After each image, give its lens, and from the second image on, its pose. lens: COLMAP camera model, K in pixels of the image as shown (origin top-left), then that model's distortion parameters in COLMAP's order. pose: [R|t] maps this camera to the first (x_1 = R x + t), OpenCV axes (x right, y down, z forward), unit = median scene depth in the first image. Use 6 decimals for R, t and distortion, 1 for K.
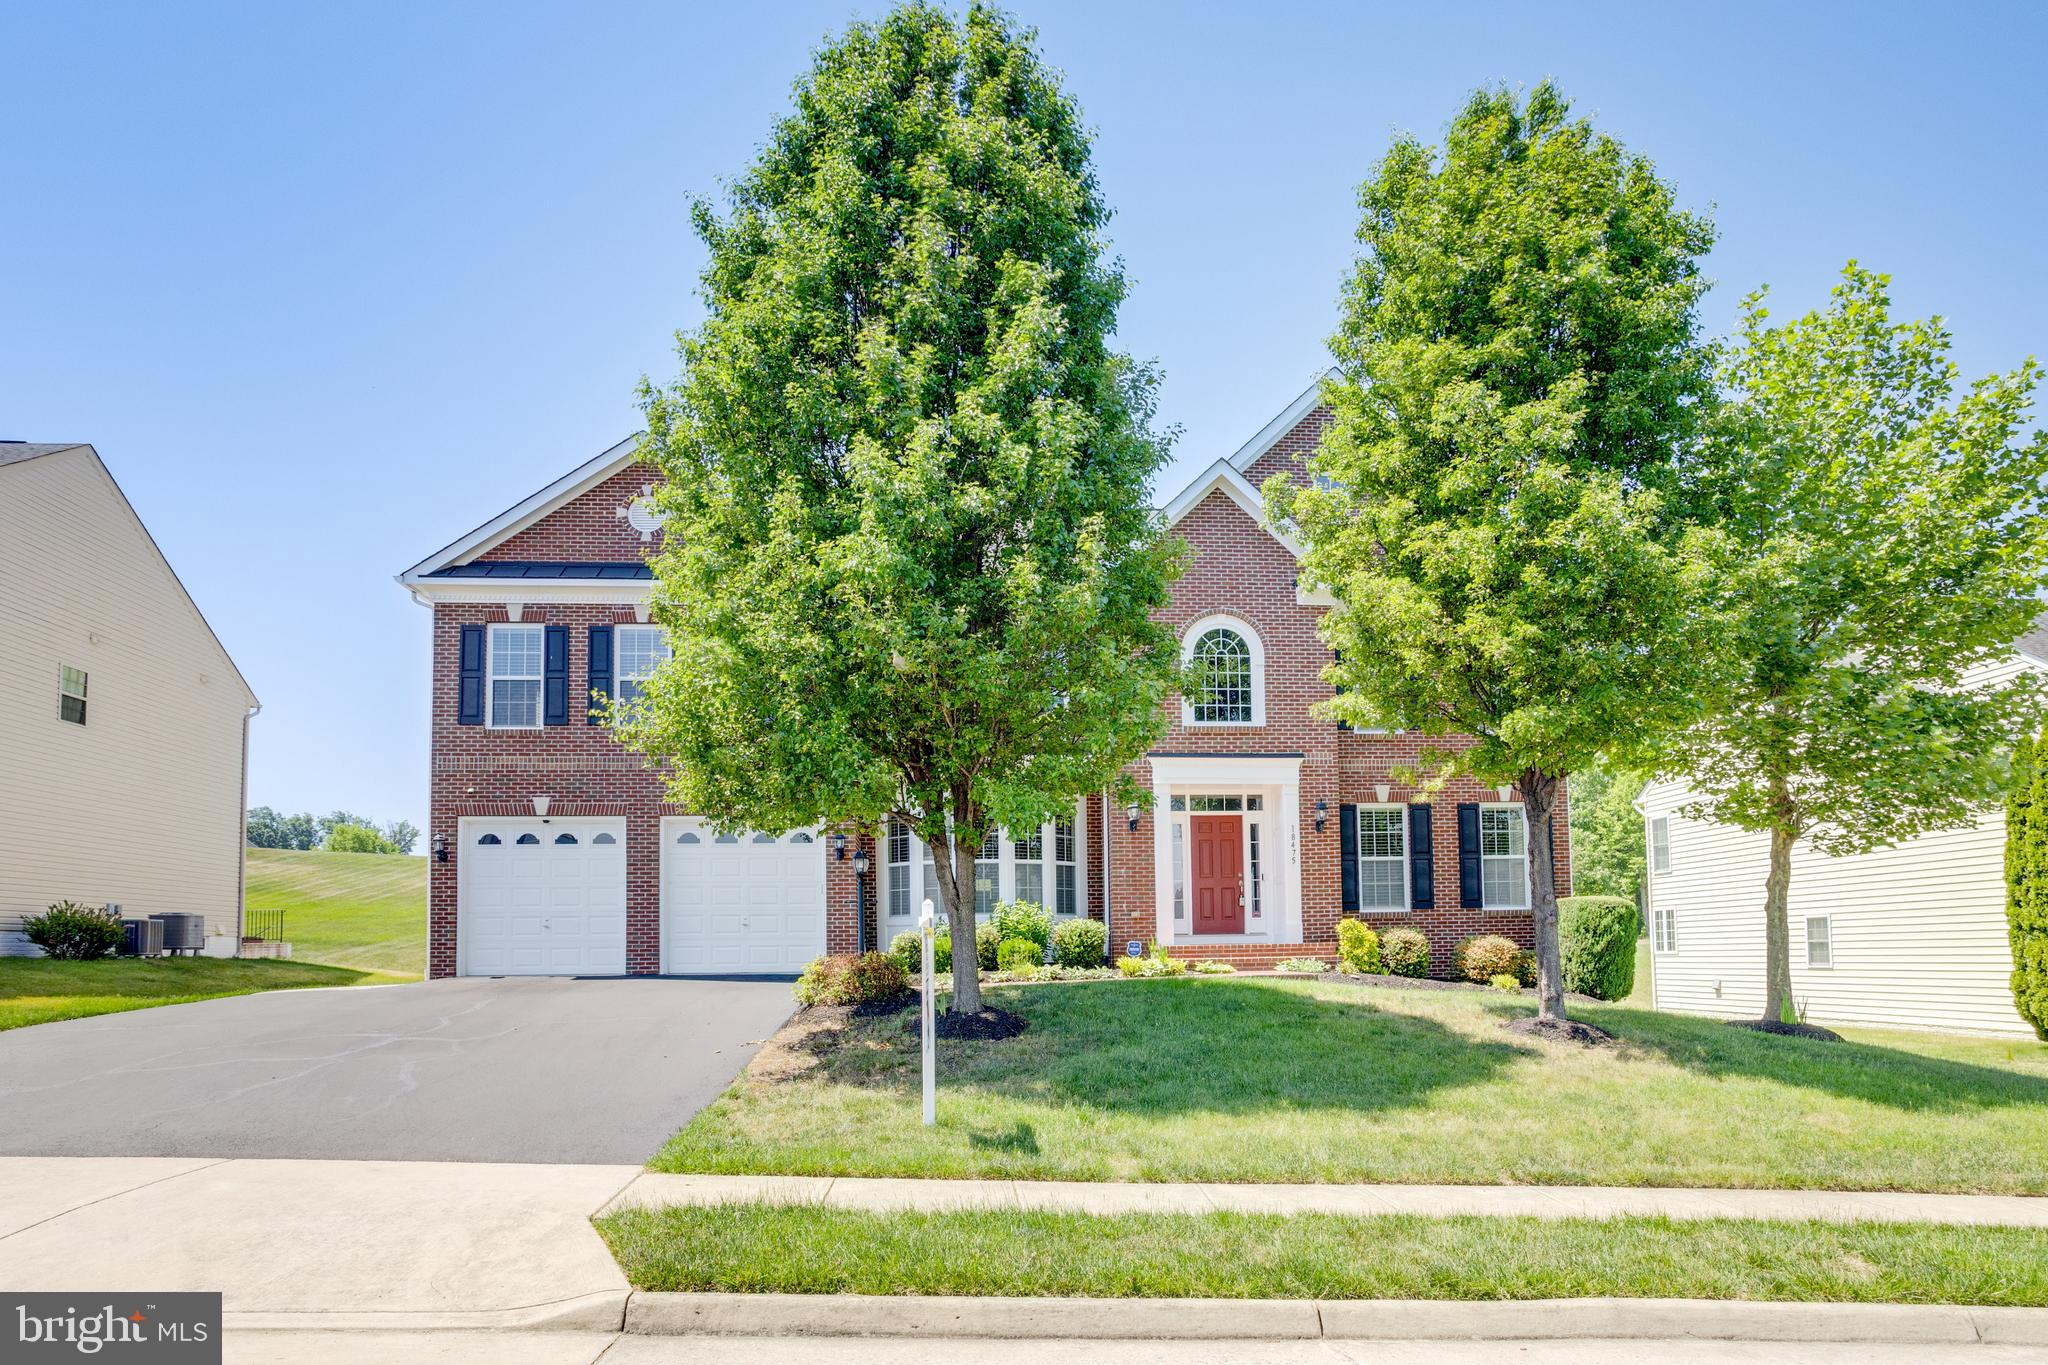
lens RADIAL K [[1028.4, 0, 1049.0], [0, 1028.4, 667.9], [0, 0, 1]] dist [-0.039078, 0.020266]
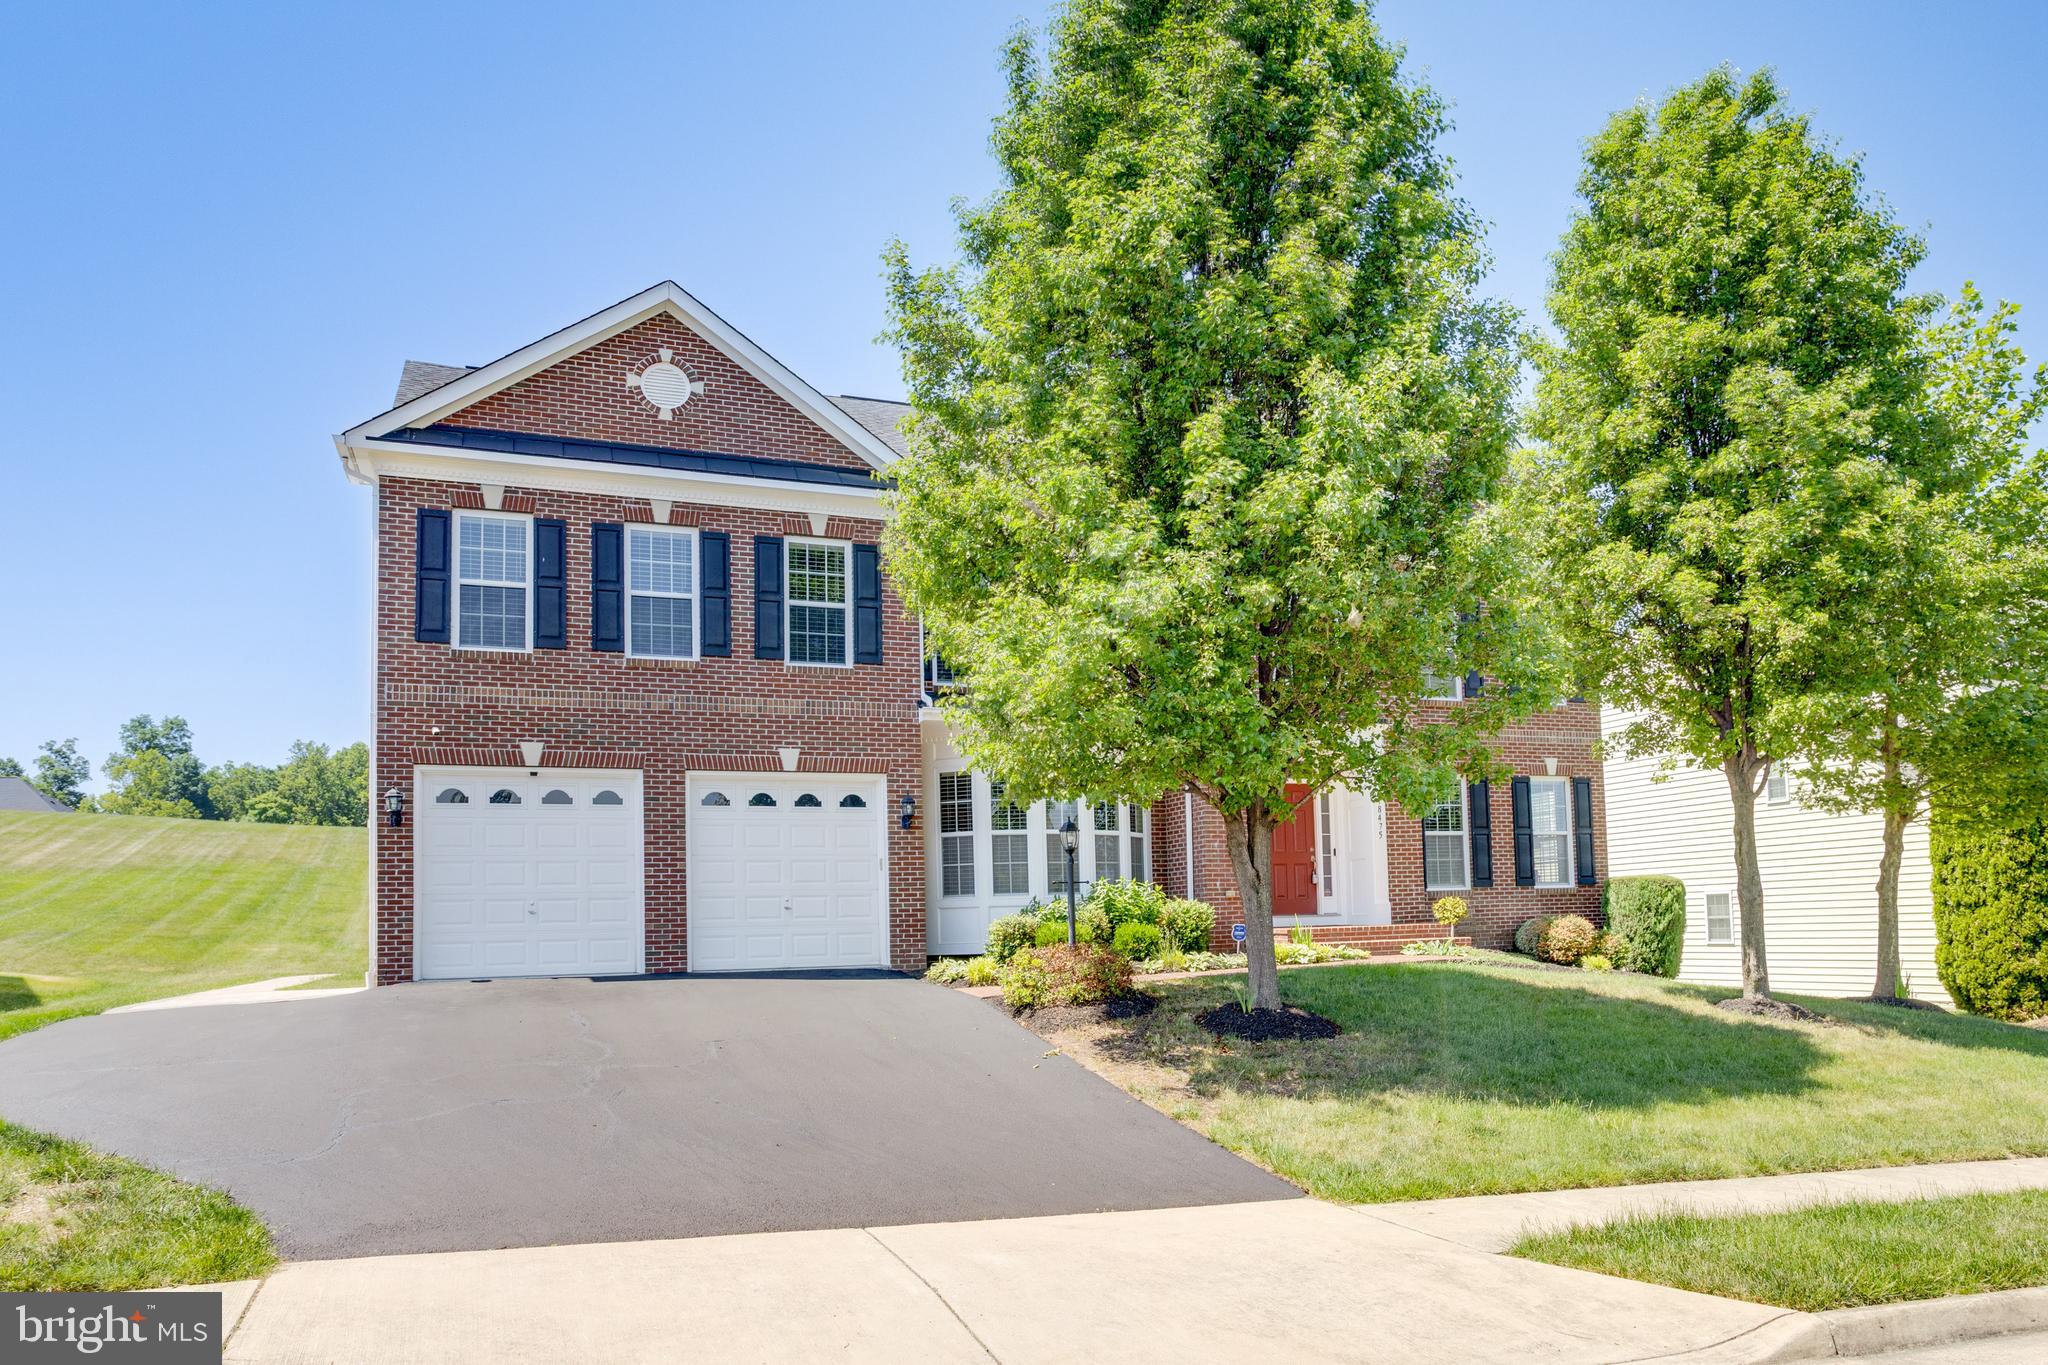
lens RADIAL K [[1190.3, 0, 1174.0], [0, 1190.3, 581.1], [0, 0, 1]] dist [-0.038828, 0.030117]
pose [[0.961699, 0.067554, 0.265654, -0.271274], [-0.062951, 0.997683, -0.025811, -0.001094], [-0.266782, 0.008100, 0.963723, 0.017953]]
